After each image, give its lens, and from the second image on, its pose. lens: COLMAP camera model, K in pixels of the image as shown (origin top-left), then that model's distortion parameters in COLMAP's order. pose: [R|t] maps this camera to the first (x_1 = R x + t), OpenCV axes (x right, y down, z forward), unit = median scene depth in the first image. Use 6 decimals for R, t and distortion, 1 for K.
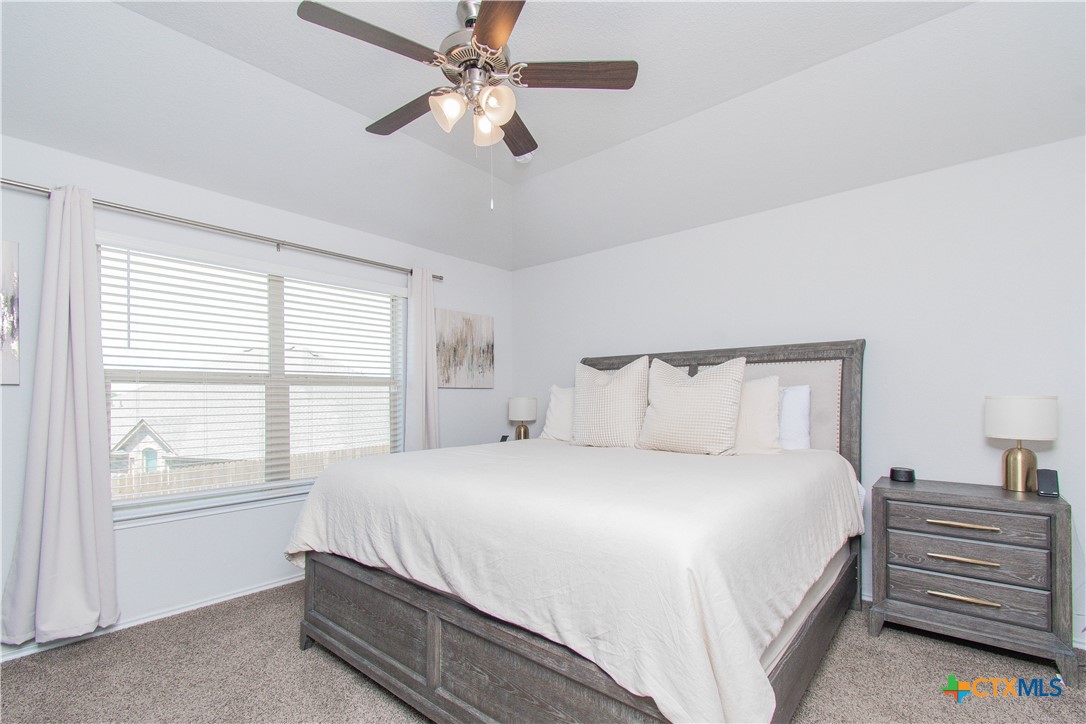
lens RADIAL K [[489.4, 0, 546.8], [0, 489.4, 400.2], [0, 0, 1]] dist [0.000387, -0.000078]
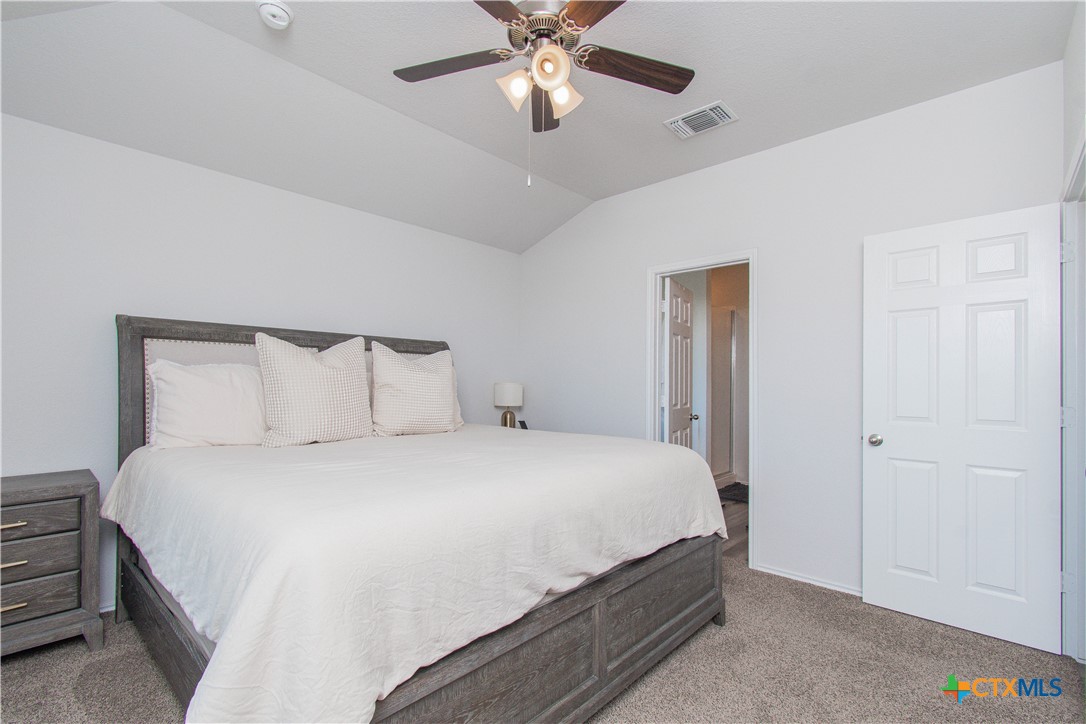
lens RADIAL K [[489.9, 0, 546.7], [0, 489.9, 384.2], [0, 0, 1]] dist [0.001847, 0.000499]
pose [[0.041119, 0.002680, 0.999151, -1.024389], [-0.003742, 0.999990, -0.002529, -0.001062], [-0.999147, -0.003635, 0.041128, 0.887764]]
